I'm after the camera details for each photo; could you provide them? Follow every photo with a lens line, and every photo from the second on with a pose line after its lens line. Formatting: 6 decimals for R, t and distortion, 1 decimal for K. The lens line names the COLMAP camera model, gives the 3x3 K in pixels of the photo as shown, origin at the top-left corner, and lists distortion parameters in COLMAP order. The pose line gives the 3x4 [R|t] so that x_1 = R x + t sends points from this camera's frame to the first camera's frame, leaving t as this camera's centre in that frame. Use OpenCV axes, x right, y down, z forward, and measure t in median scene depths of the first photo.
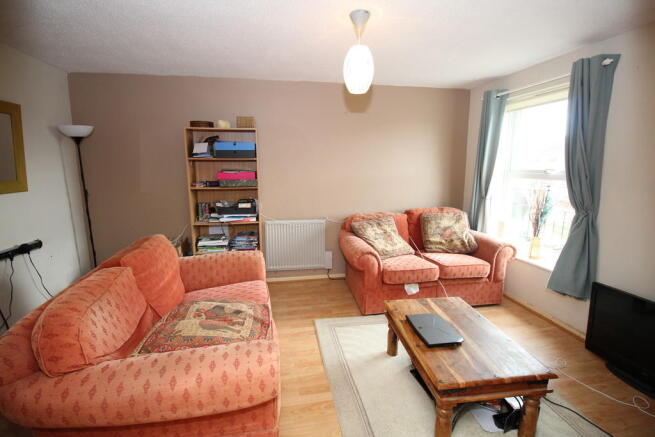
lens RADIAL K [[306.0, 0, 327.5], [0, 306.0, 218.5], [0, 0, 1]] dist [-0.001788, -0.000633]
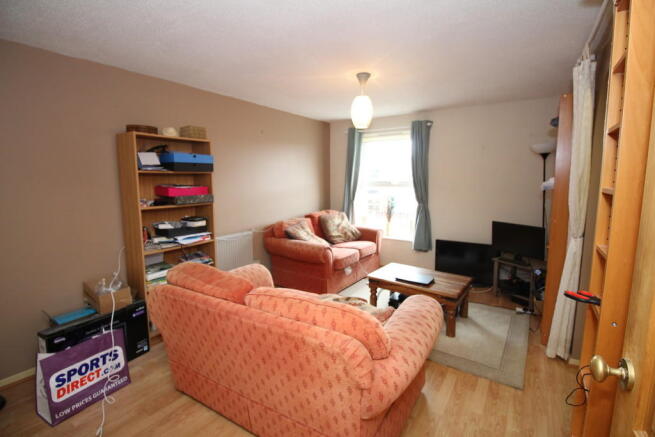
lens RADIAL K [[306.0, 0, 327.5], [0, 306.0, 218.5], [0, 0, 1]] dist [-0.001788, -0.000633]
pose [[0.694365, -0.099263, 0.712744, -0.670324], [0.127422, 0.991750, 0.013984, -0.023089], [-0.708252, 0.081109, 0.701285, 0.102780]]
